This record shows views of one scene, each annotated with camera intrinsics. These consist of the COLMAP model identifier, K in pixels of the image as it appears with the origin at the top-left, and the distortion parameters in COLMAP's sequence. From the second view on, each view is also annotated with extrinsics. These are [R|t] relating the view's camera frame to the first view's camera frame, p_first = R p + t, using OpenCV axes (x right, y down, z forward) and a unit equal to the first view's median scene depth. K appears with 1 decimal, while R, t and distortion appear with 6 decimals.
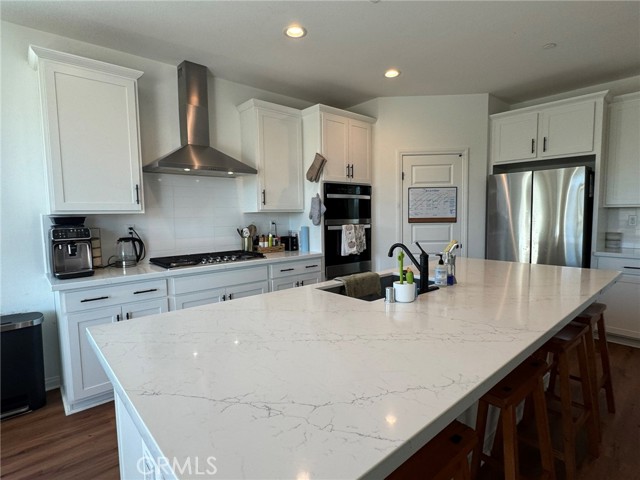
lens RADIAL K [[342.0, 0, 320.2], [0, 342.0, 239.9], [0, 0, 1]] dist [0.001414, 0.000036]
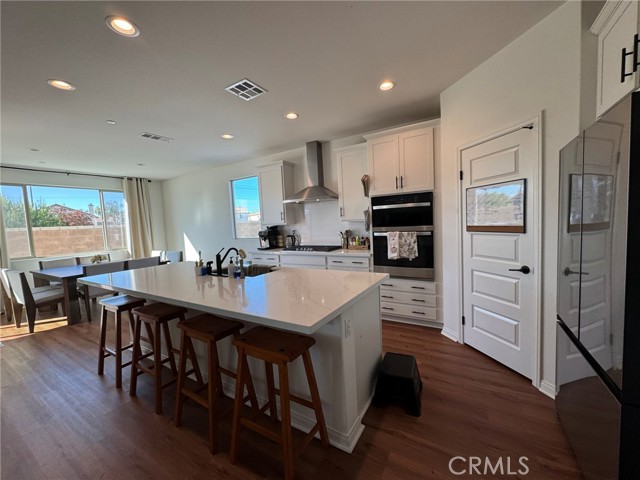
lens RADIAL K [[255.8, 0, 318.4], [0, 255.8, 242.0], [0, 0, 1]] dist [-0.001097, 0.000175]
pose [[0.297364, 0.072181, -0.952032, 0.798945], [-0.031296, 0.997339, 0.065841, -0.058368], [0.954251, 0.010216, 0.298832, 0.516364]]
